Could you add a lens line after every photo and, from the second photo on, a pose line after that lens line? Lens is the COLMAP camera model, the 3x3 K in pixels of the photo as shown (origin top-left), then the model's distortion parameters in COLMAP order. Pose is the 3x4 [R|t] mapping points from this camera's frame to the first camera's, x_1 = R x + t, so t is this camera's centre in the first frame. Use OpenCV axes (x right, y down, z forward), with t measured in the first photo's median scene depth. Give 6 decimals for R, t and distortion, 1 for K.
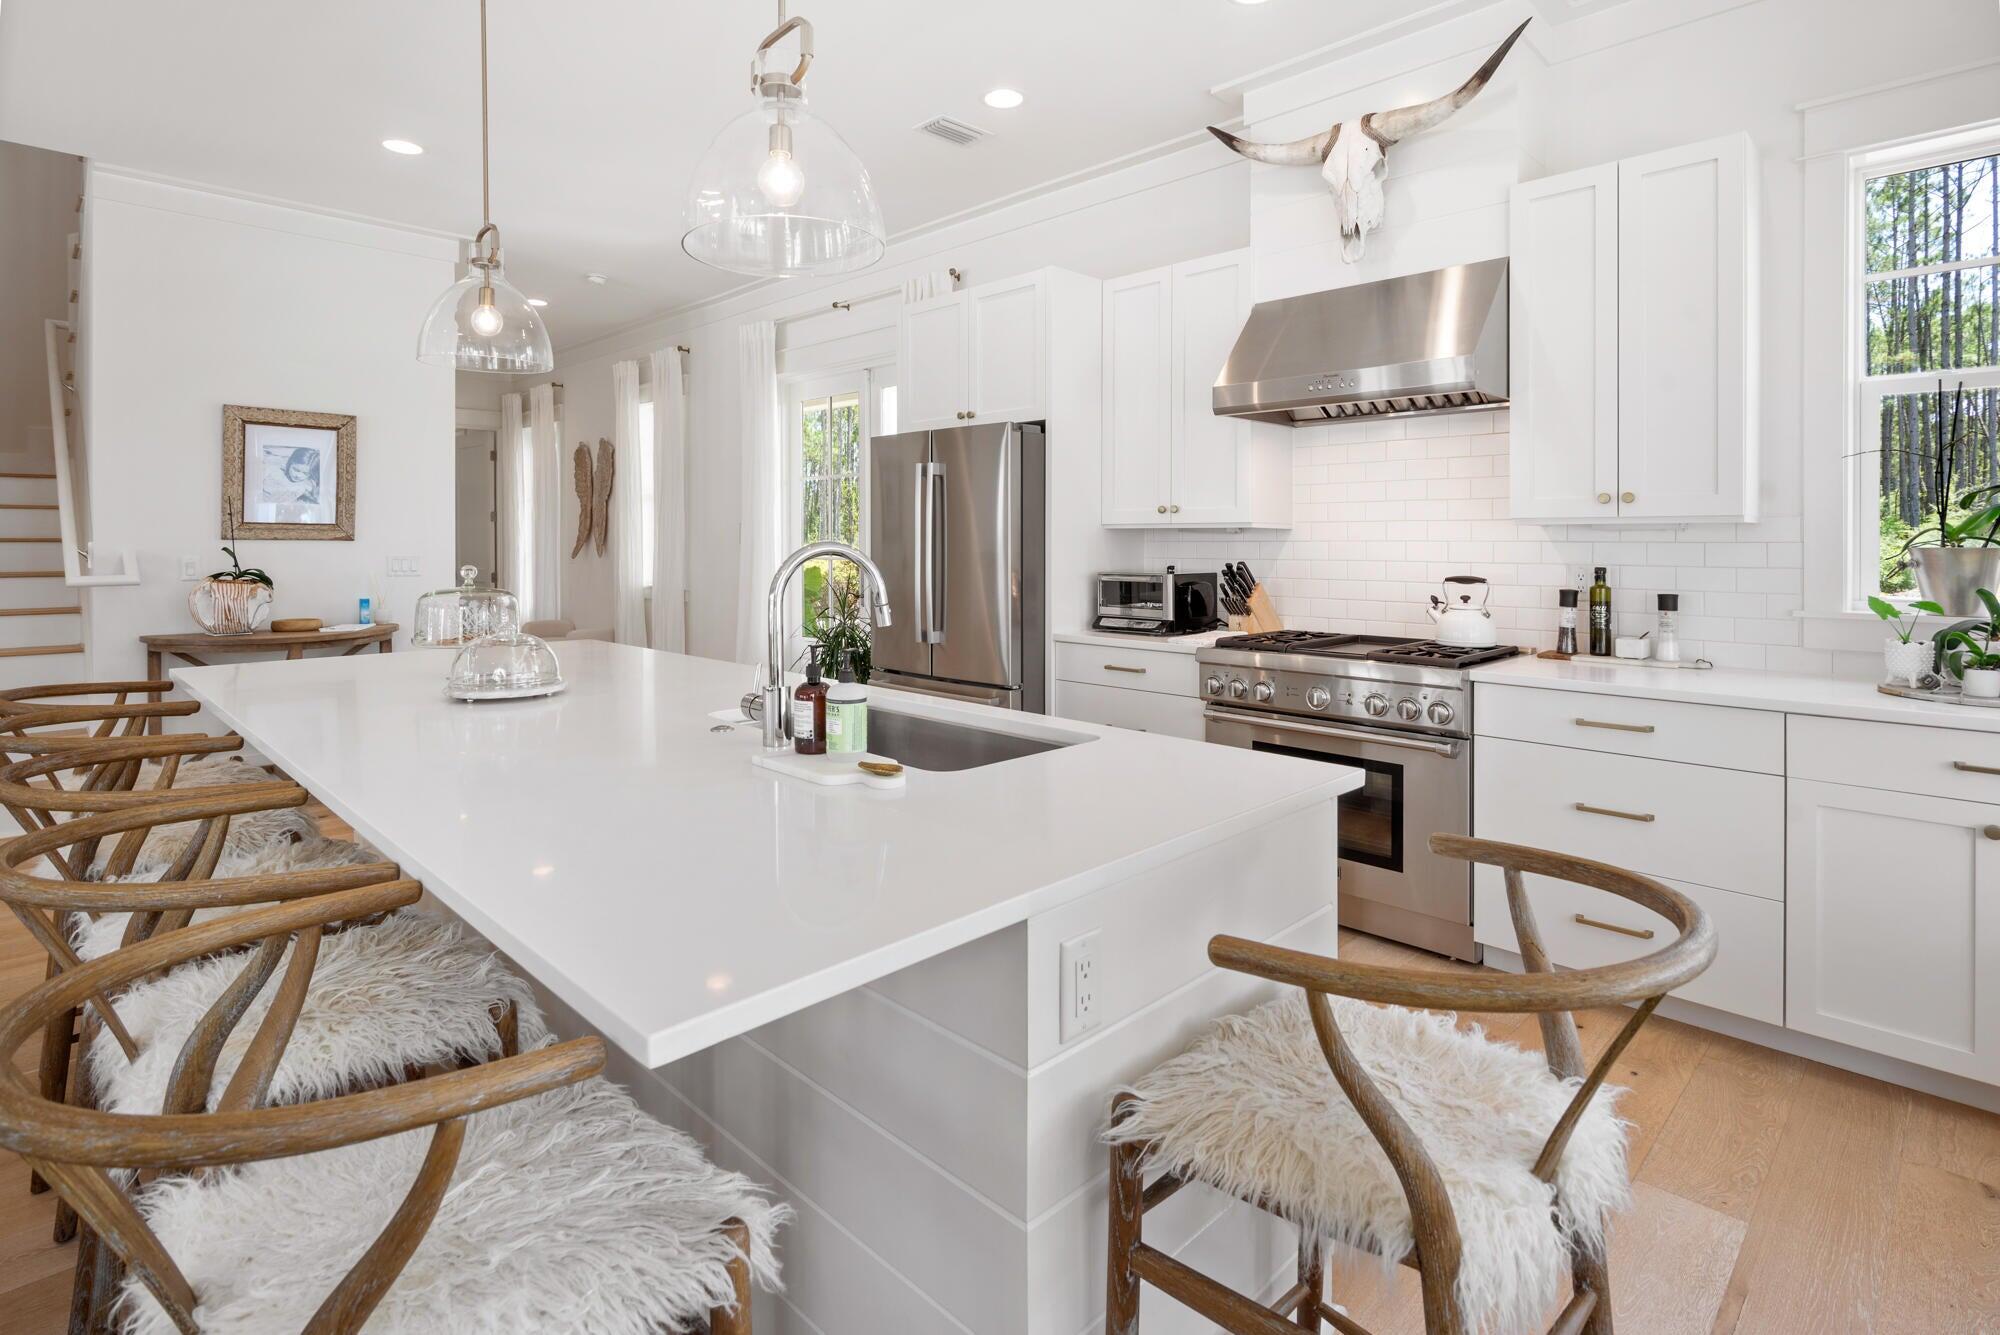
lens RADIAL K [[993.5, 0, 996.4], [0, 993.5, 545.1], [0, 0, 1]] dist [-0.001045, -0.000210]
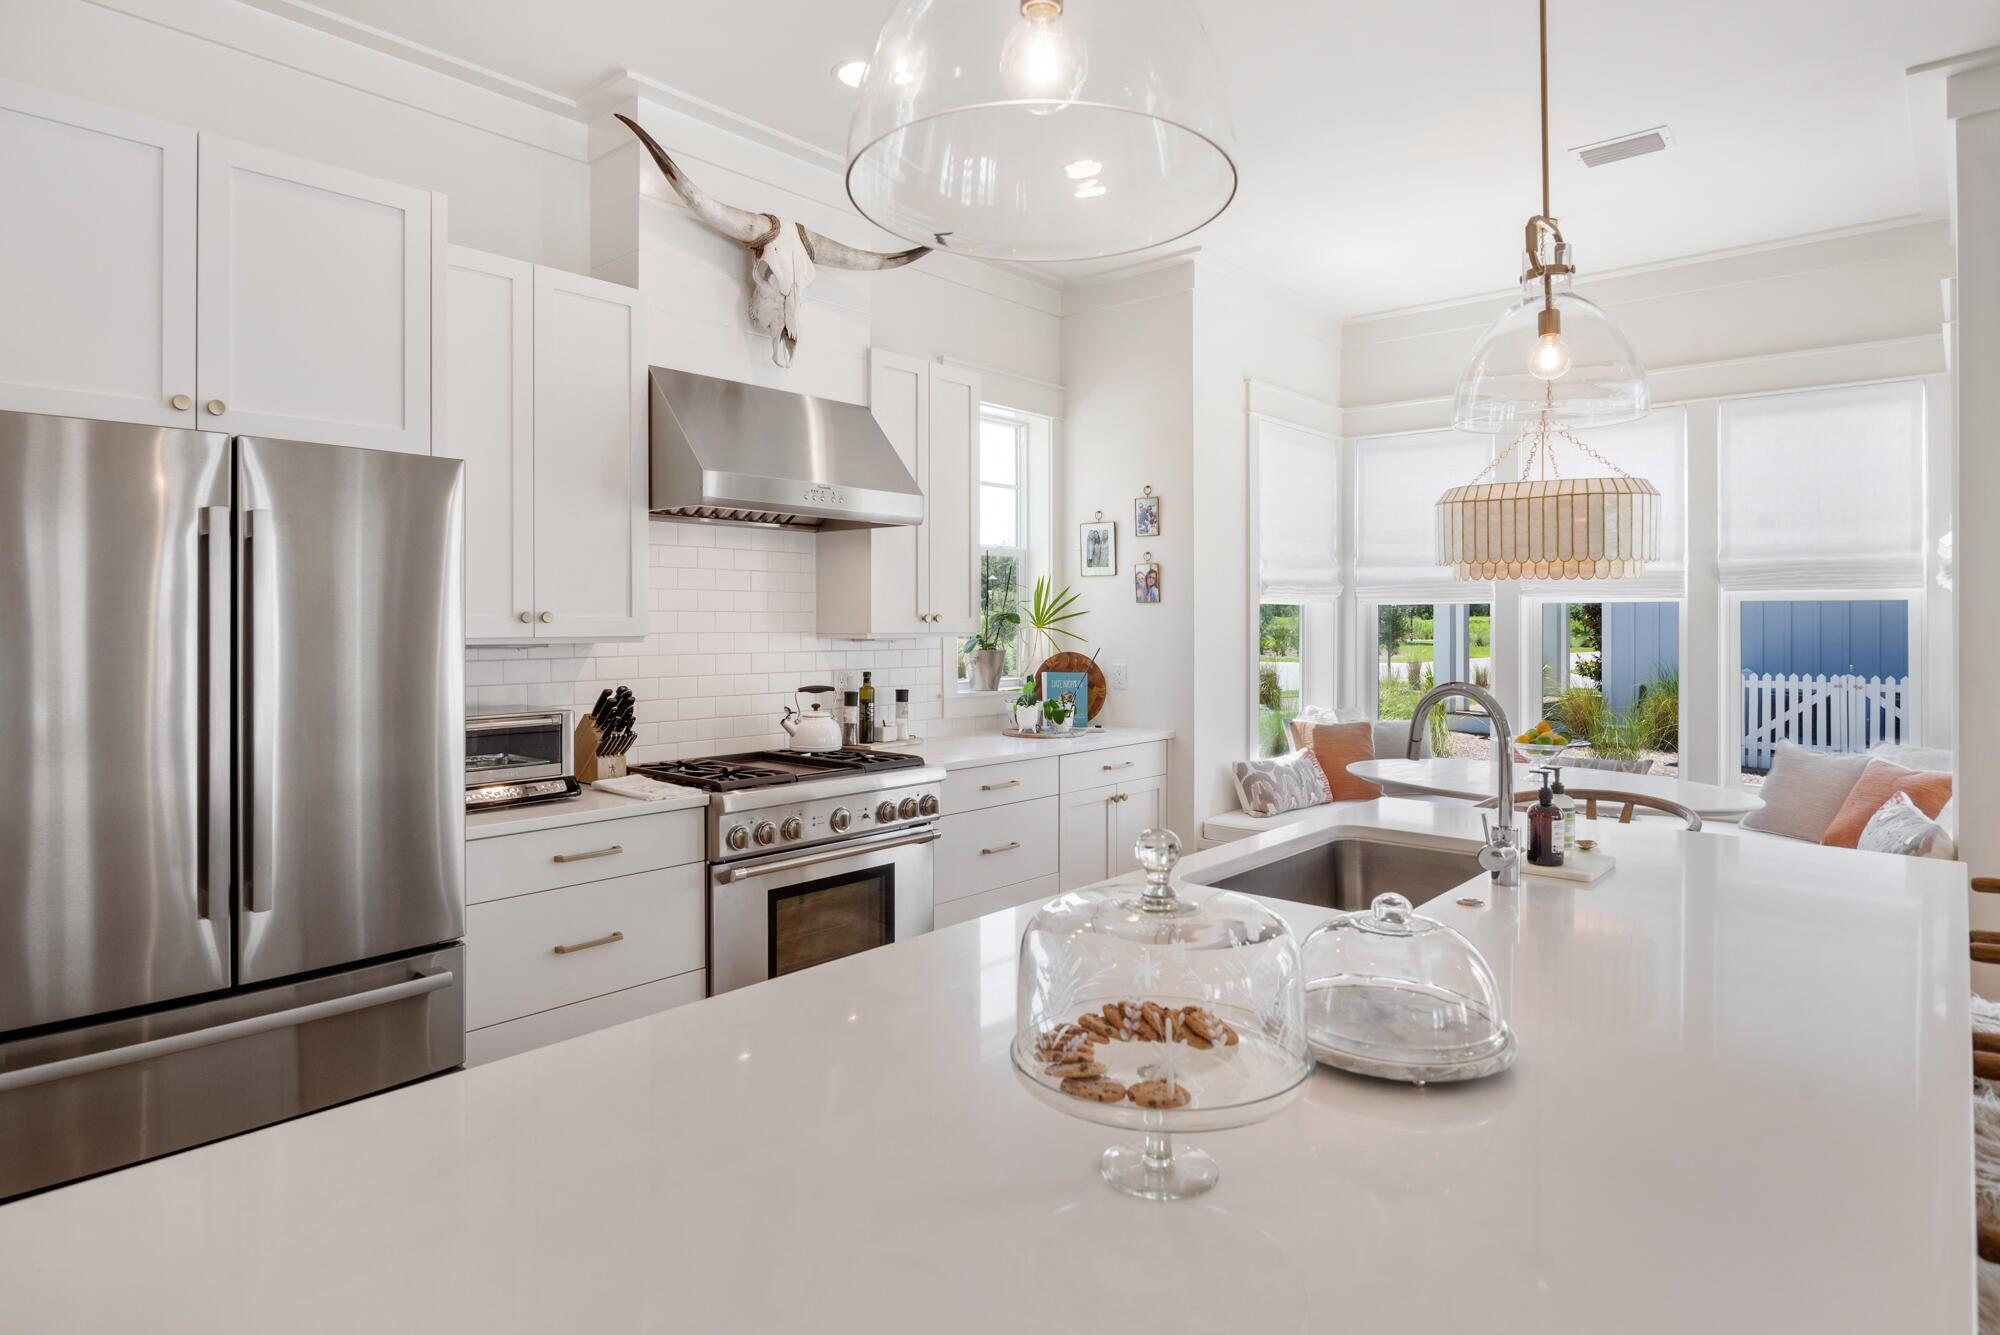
lens RADIAL K [[1122.1, 0, 1003.7], [0, 1122.1, 614.8], [0, 0, 1]] dist [-0.003196, -0.000532]
pose [[-0.073550, 0.002290, 0.997289, -0.745139], [0.003144, 0.999993, -0.002065, -0.042184], [-0.997287, 0.002984, -0.073557, 0.871488]]
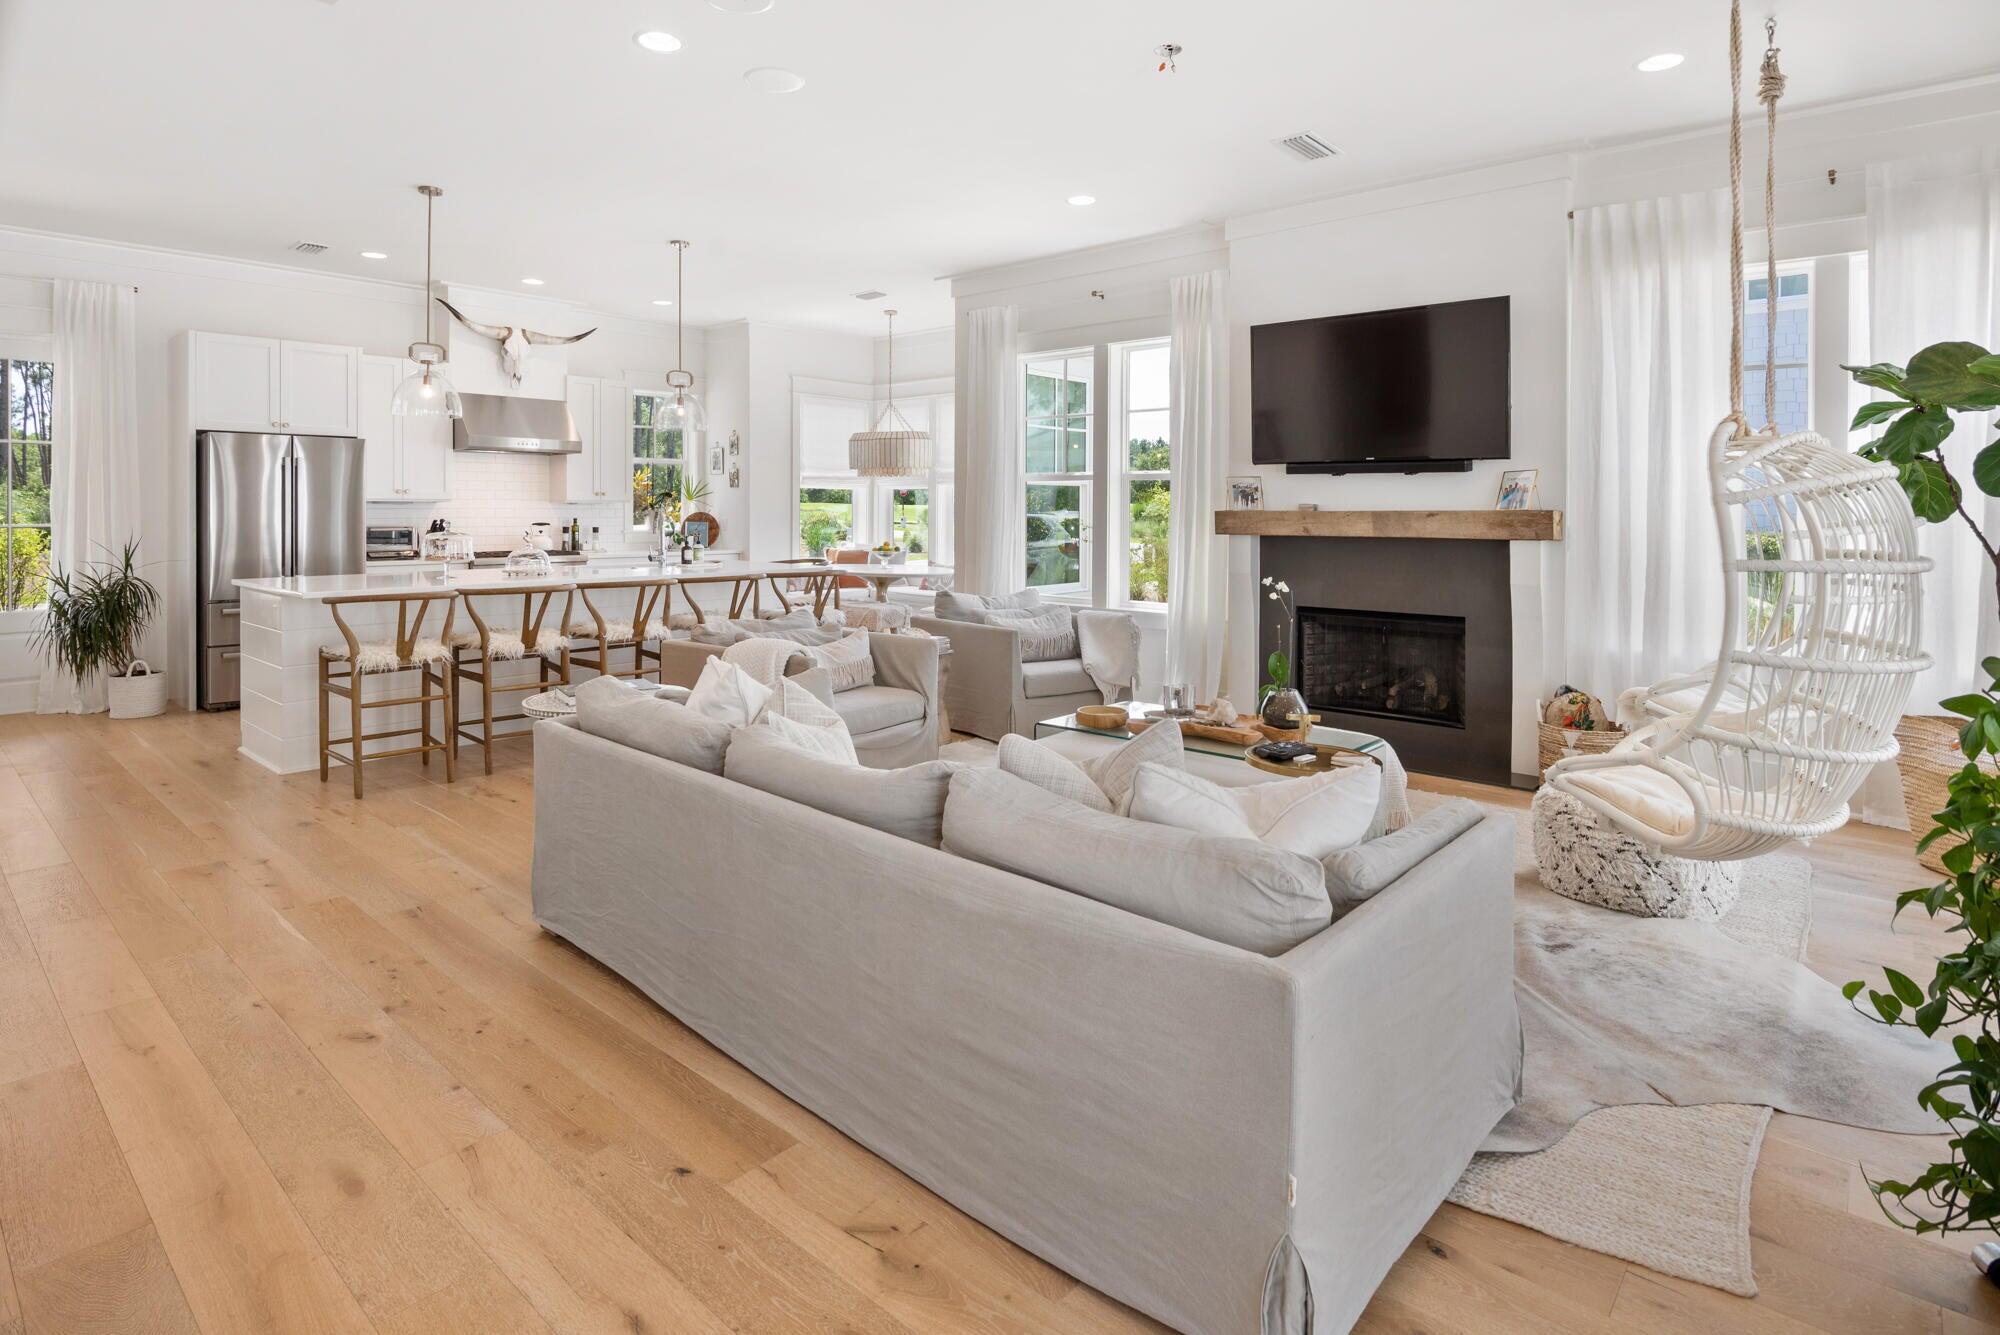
lens RADIAL K [[1047.6, 0, 998.6], [0, 1047.6, 504.4], [0, 0, 1]] dist [-0.021210, 0.000522]
pose [[-0.061242, 0.003504, 0.998117, -2.165780], [0.002129, 0.999992, -0.003380, -0.002965], [-0.998121, 0.001918, -0.061249, 0.016537]]
